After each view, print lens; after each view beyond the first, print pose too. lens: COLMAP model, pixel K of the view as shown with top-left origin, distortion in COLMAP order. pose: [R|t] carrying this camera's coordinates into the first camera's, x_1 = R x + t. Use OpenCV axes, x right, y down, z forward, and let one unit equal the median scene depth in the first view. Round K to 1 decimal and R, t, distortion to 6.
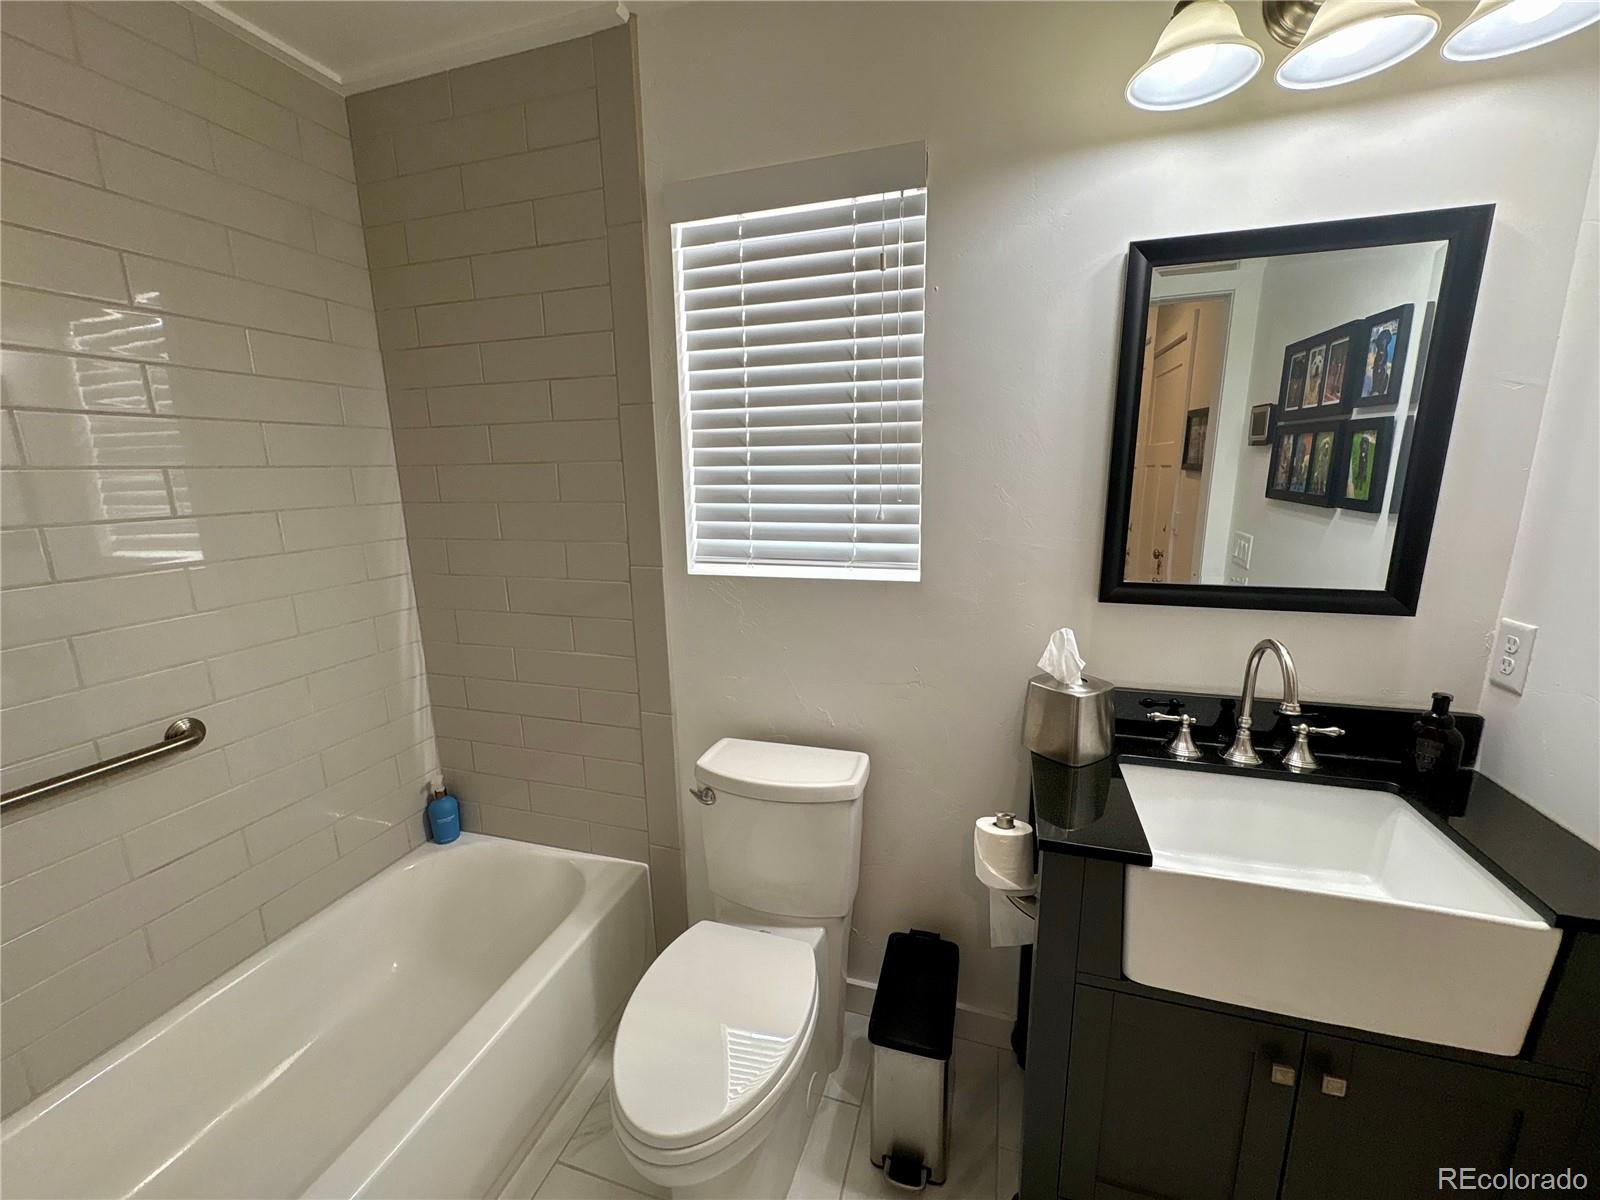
lens RADIAL K [[636.7, 0, 784.3], [0, 636.7, 602.8], [0, 0, 1]] dist [-0.004290, 0.001407]
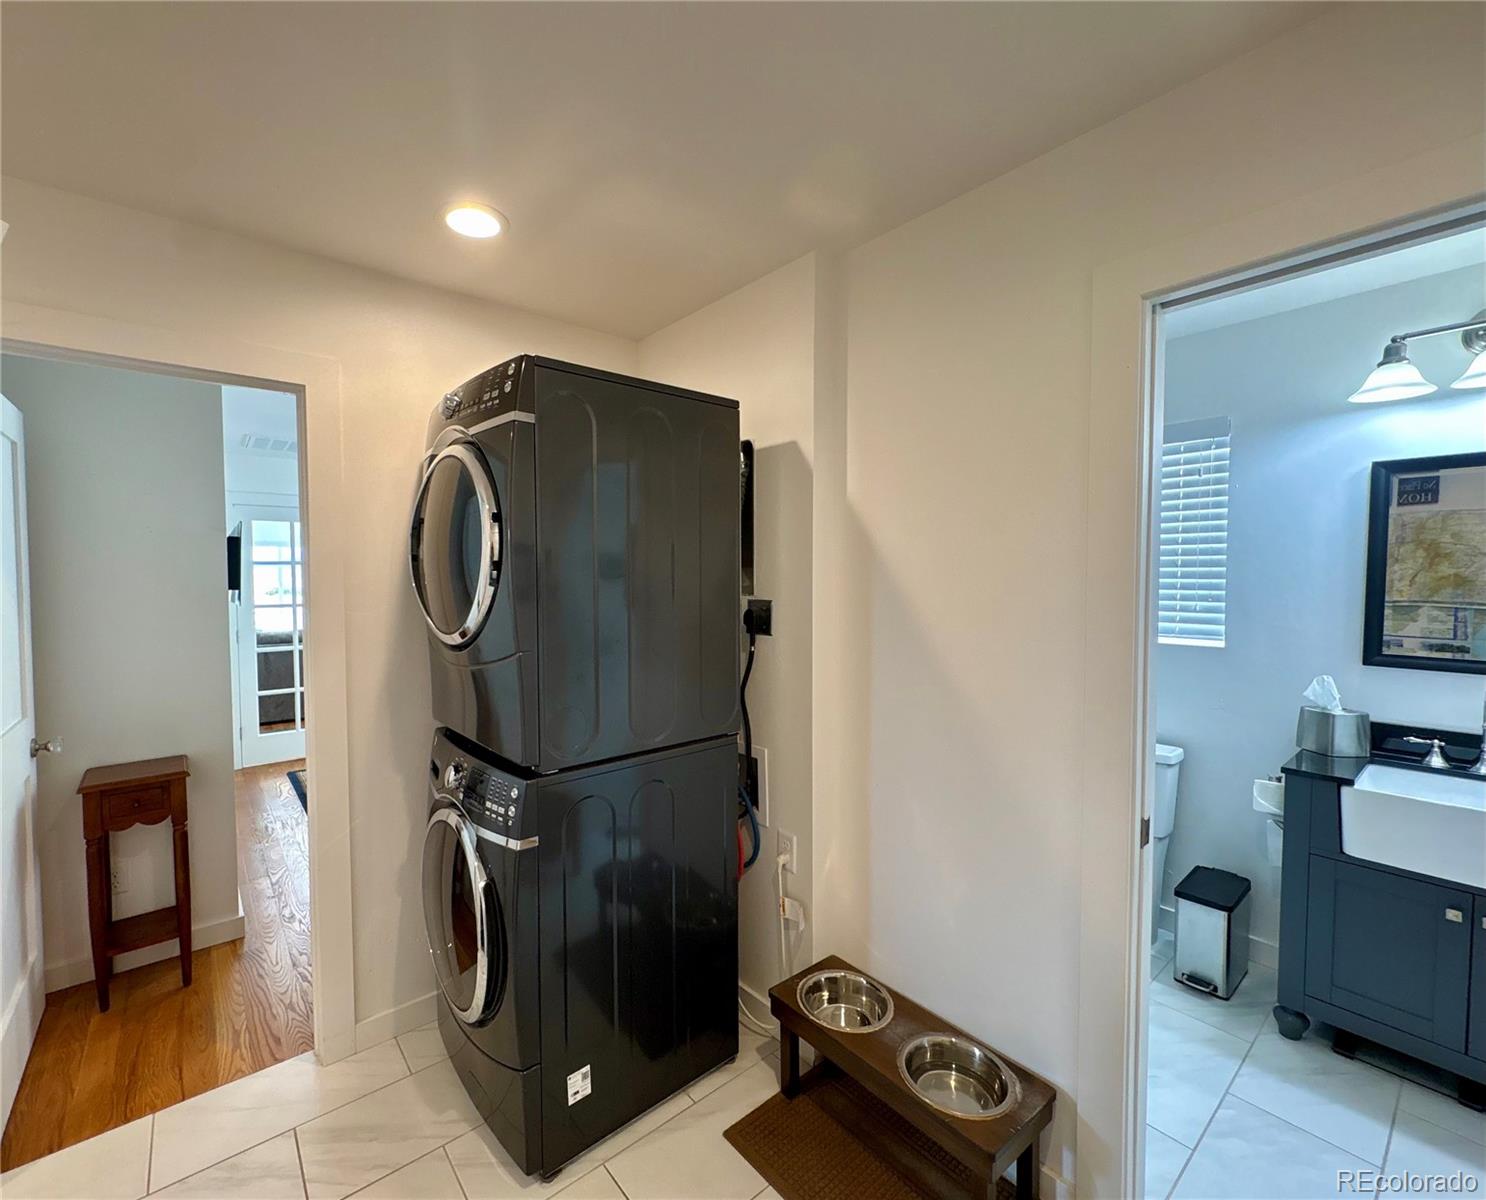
lens RADIAL K [[657.1, 0, 663.5], [0, 657.1, 598.7], [0, 0, 1]] dist [-0.002961, 0.002059]
pose [[0.824805, 0.039433, -0.564041, -0.040809], [-0.129653, 0.984175, -0.120788, 0.255780], [0.550352, 0.172756, 0.816865, -1.334953]]
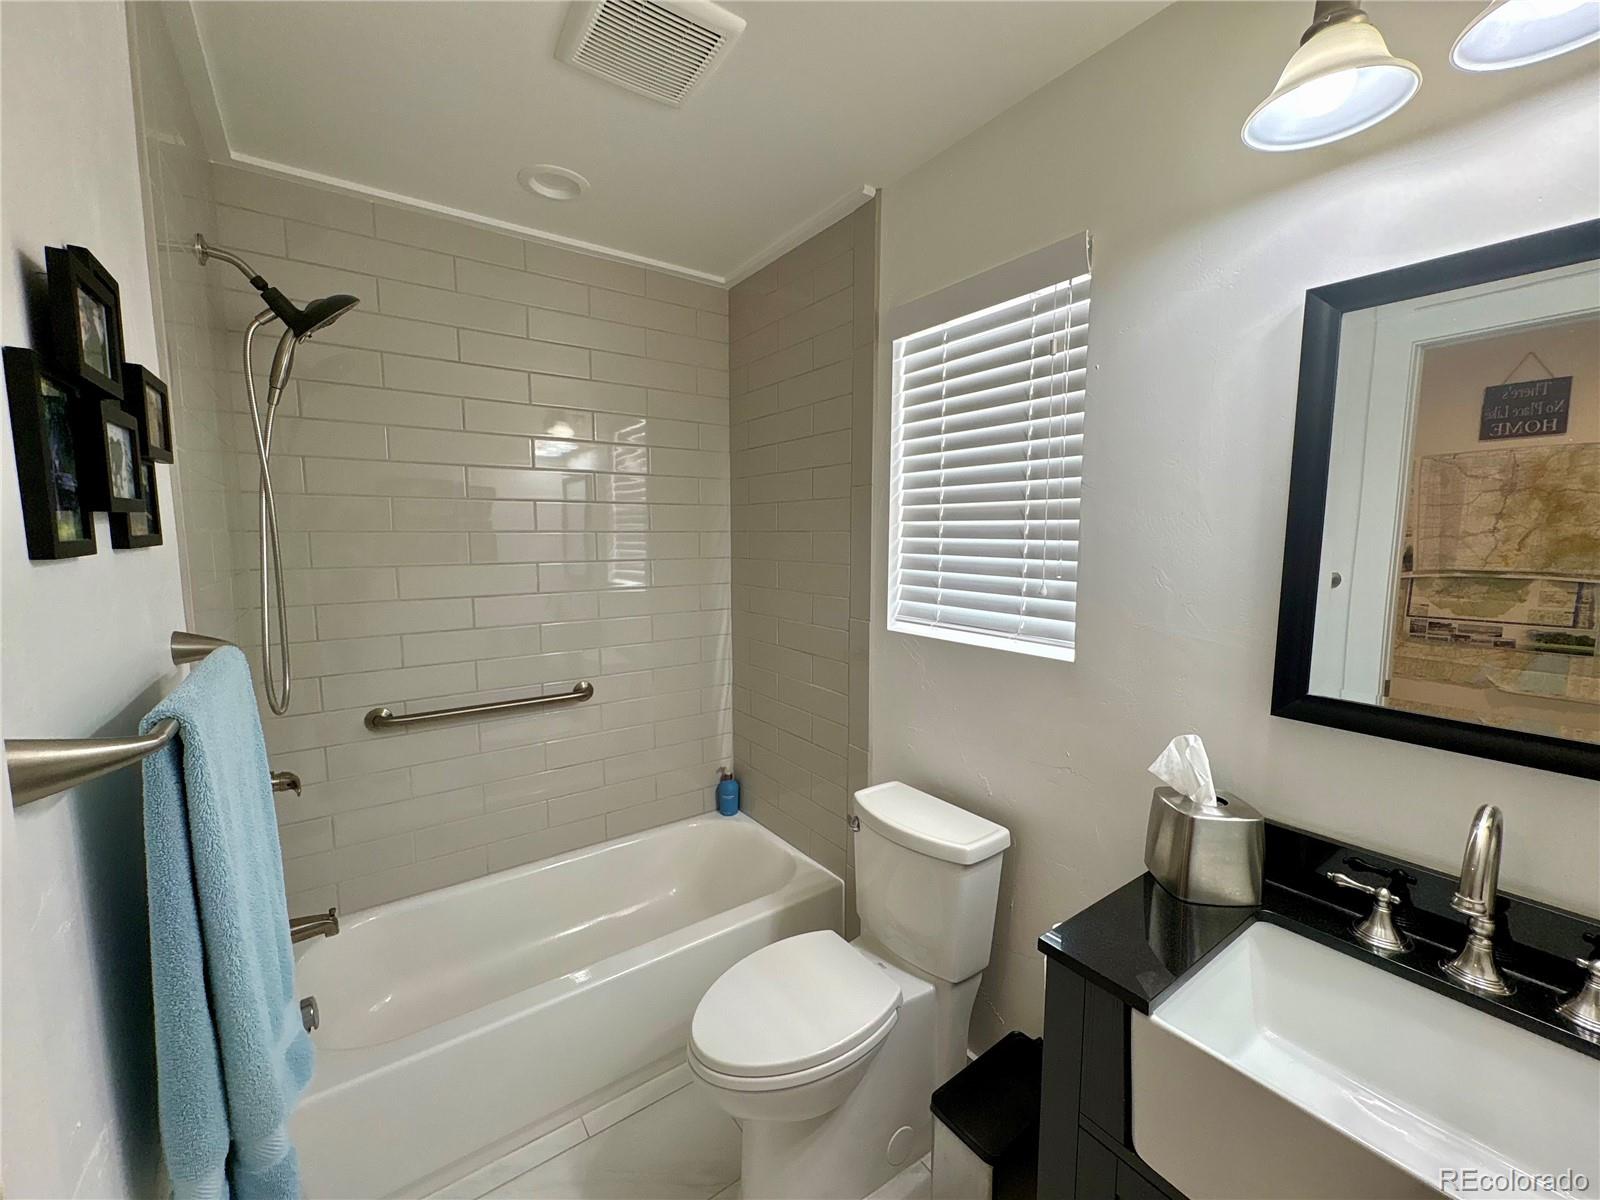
lens RADIAL K [[636.7, 0, 795.0], [0, 636.7, 600.7], [0, 0, 1]] dist [-0.004290, 0.001407]
pose [[0.796146, 0.082330, -0.599478, 0.462928], [-0.139613, 0.988963, -0.049594, -0.019061], [0.588778, 0.123179, 0.798853, -0.021205]]
